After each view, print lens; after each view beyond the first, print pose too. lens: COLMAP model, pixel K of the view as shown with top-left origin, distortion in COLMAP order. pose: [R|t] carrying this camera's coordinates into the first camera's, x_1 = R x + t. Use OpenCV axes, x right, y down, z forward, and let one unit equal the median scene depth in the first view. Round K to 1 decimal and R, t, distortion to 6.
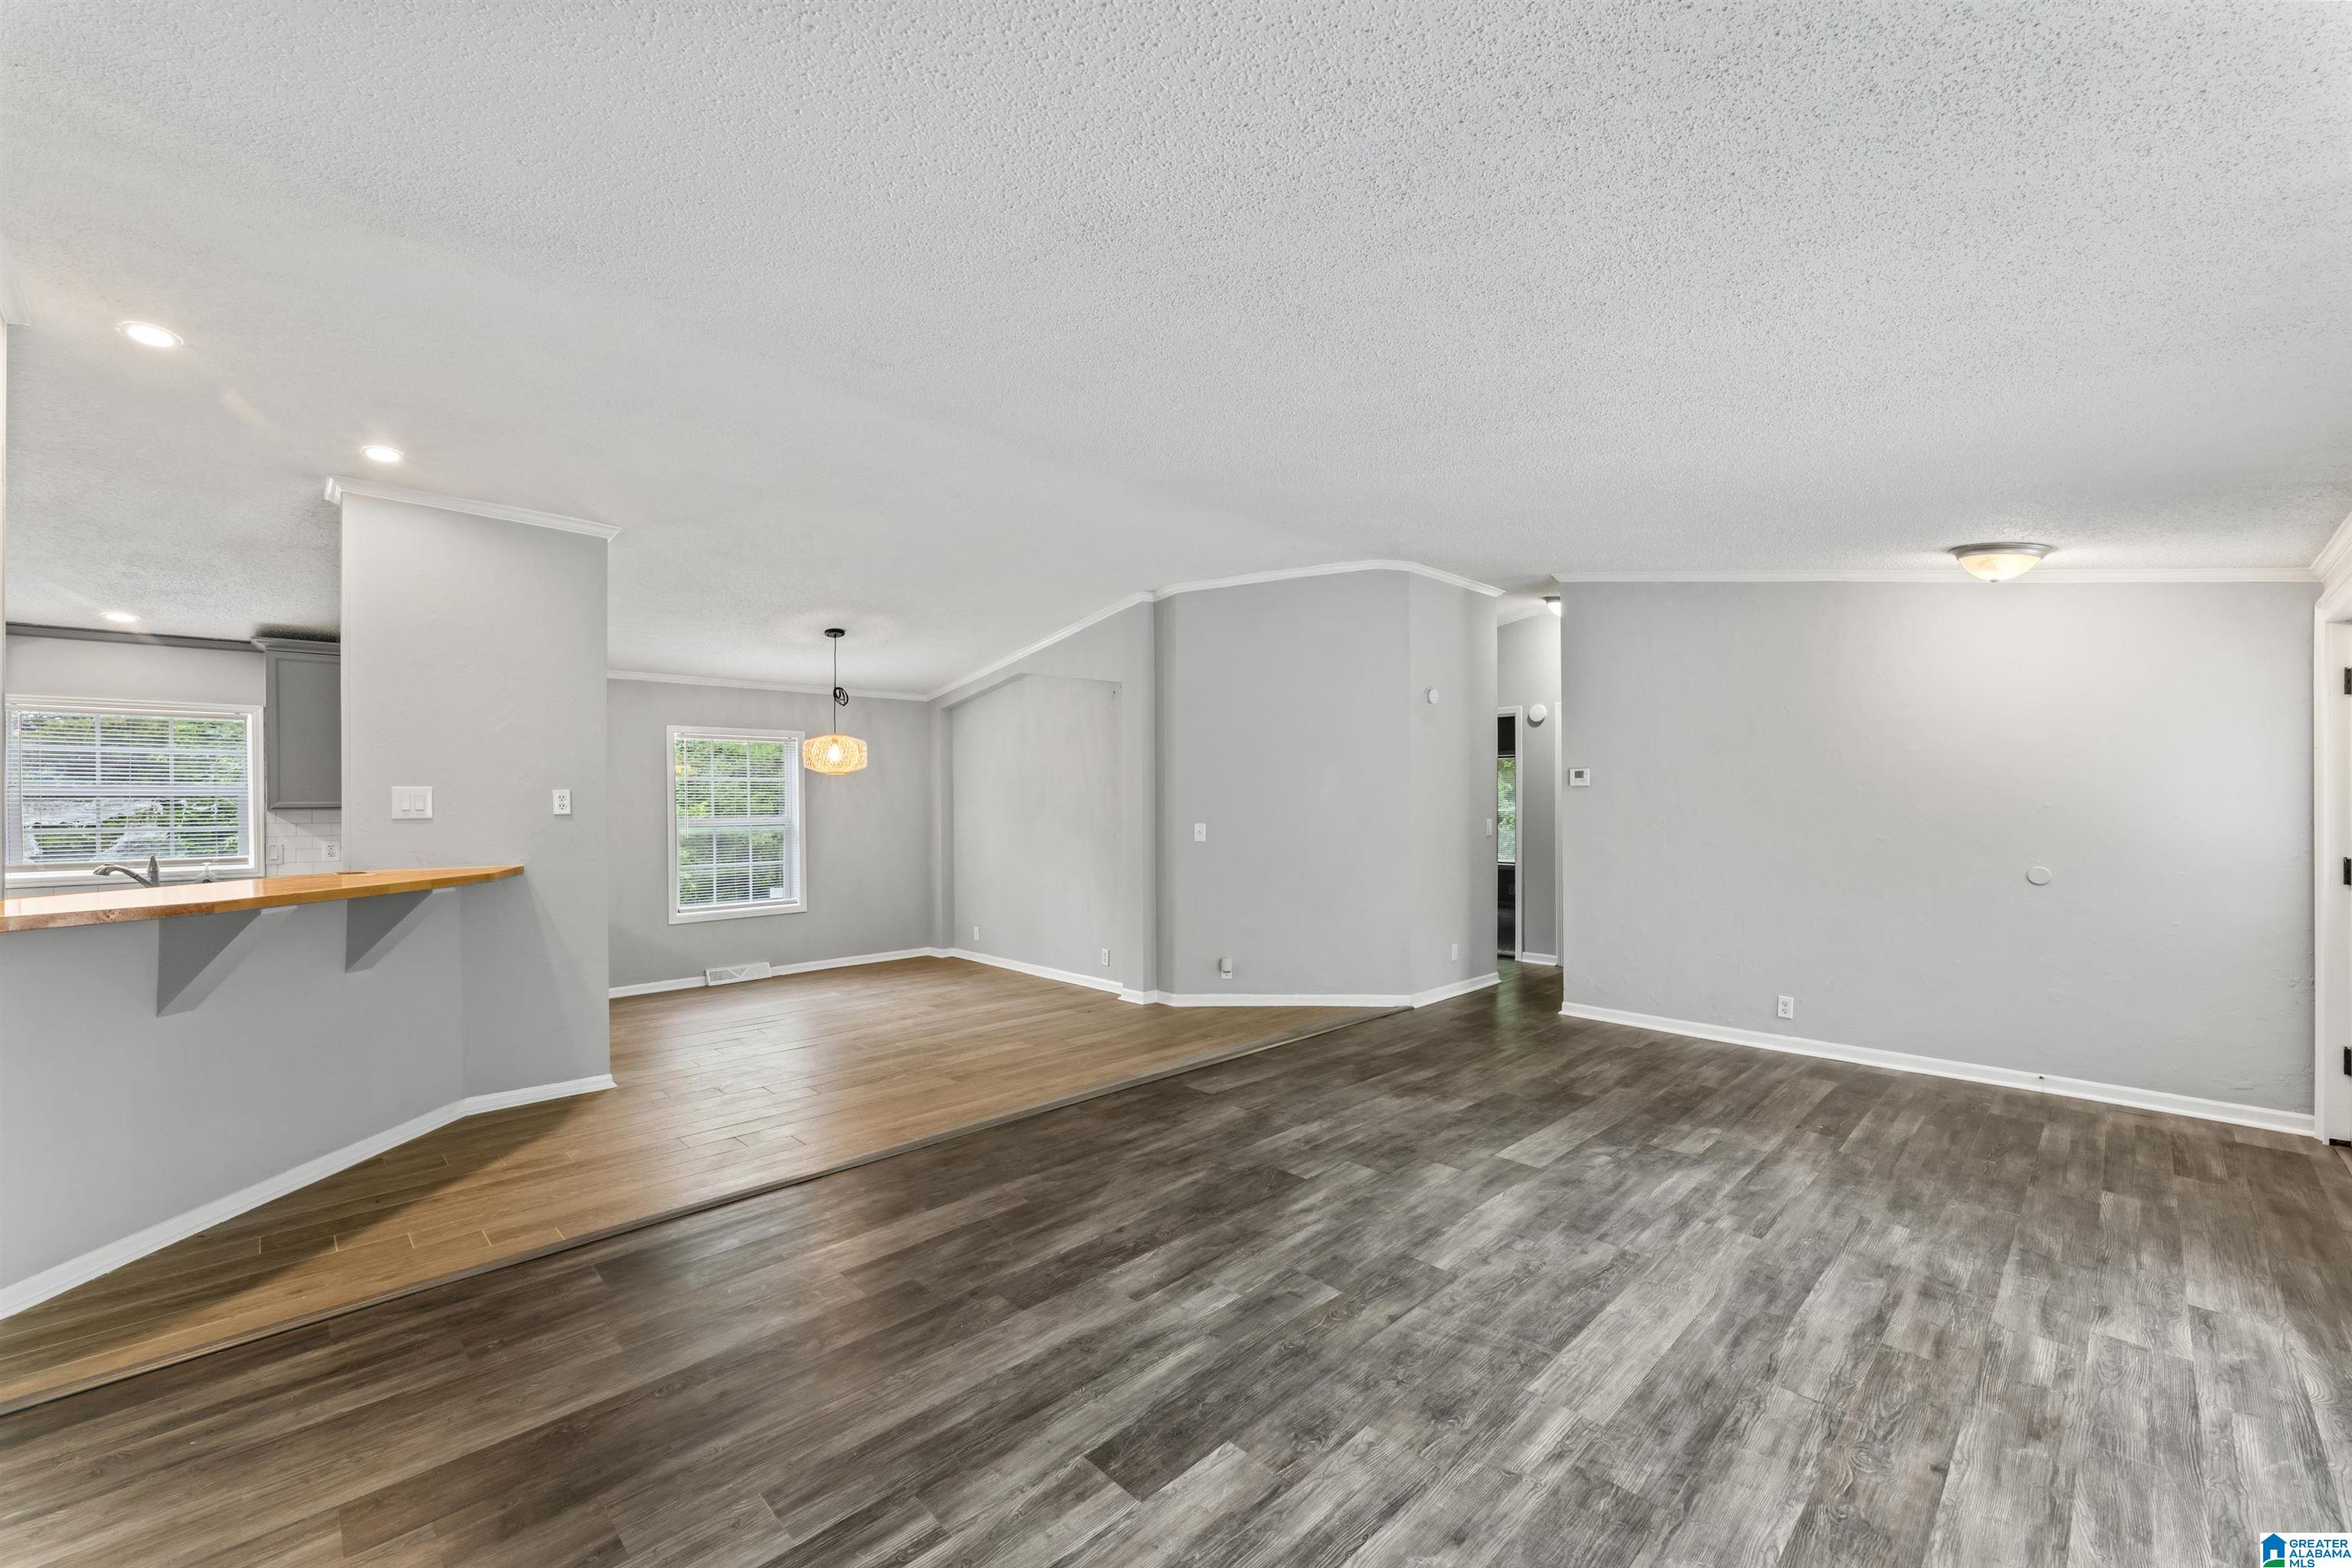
lens RADIAL K [[943.1, 0, 1175.7], [0, 943.1, 792.5], [0, 0, 1]] dist [-0.001552, -0.000371]
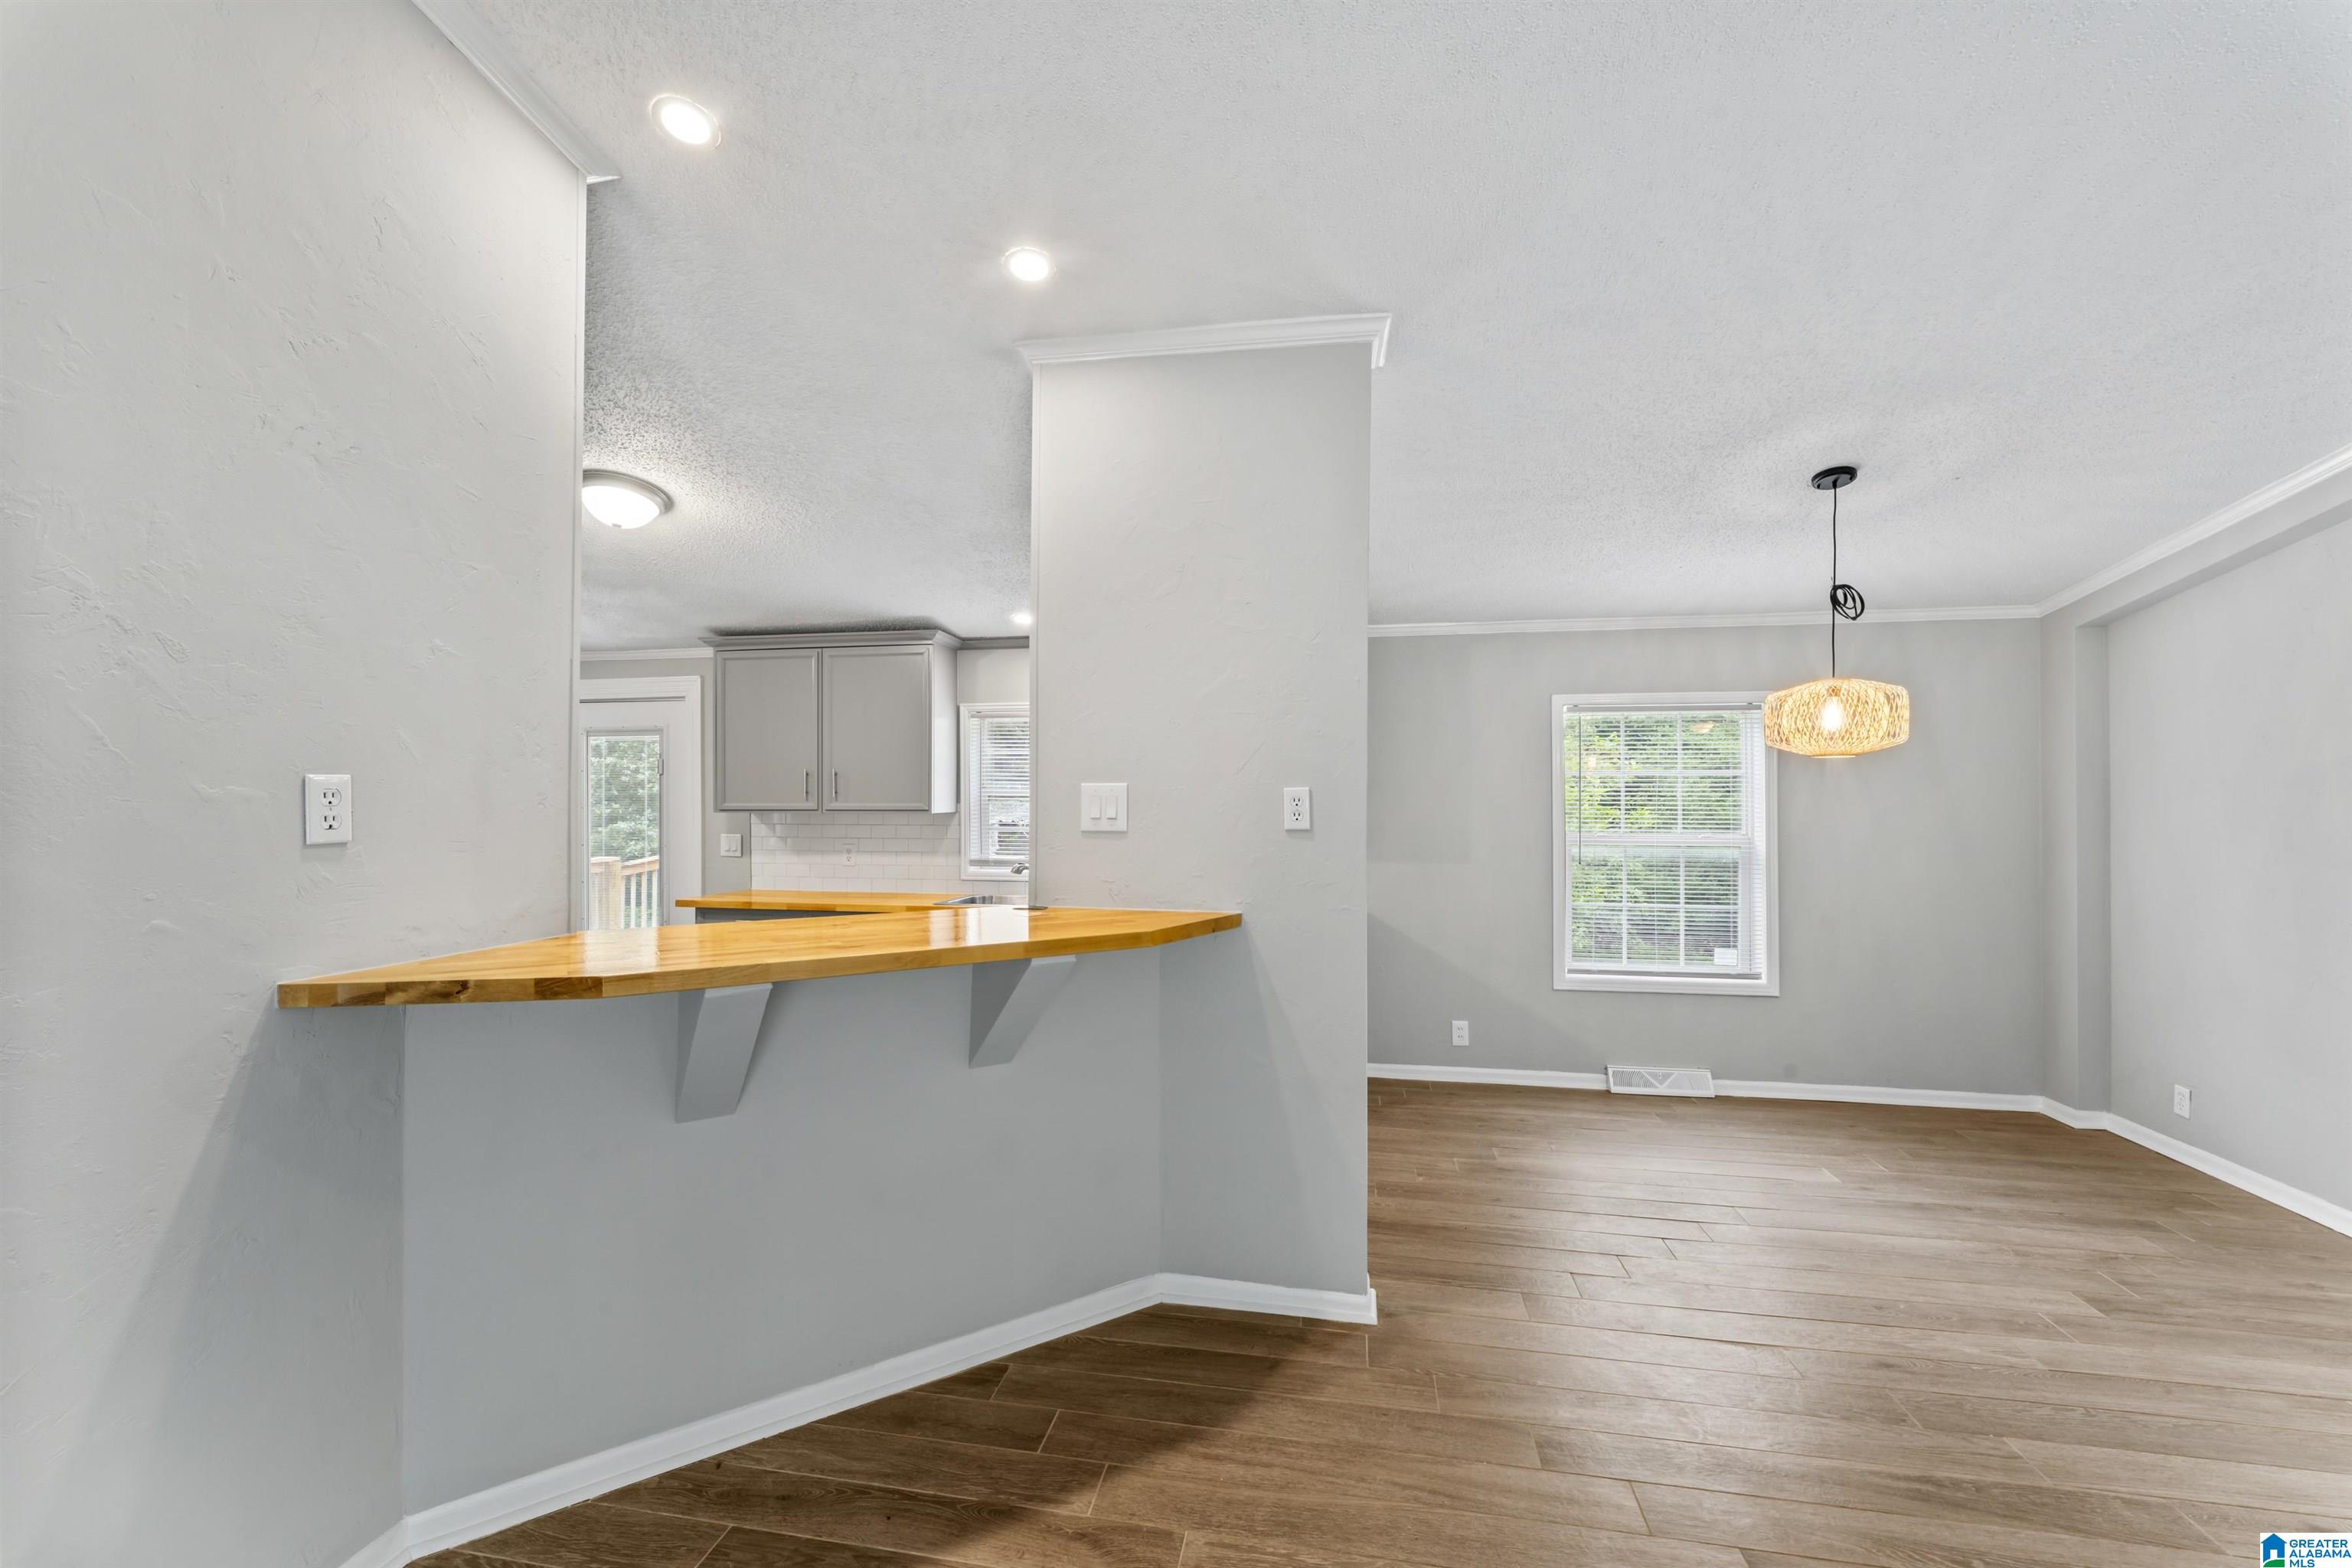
lens RADIAL K [[958.5, 0, 1172.6], [0, 958.5, 800.0], [0, 0, 1]] dist [-0.003177, -0.000300]
pose [[0.577787, 0.005434, -0.816169, -0.147280], [-0.002029, 0.999984, 0.005221, 0.001477], [0.816185, -0.001361, 0.577789, 0.414718]]
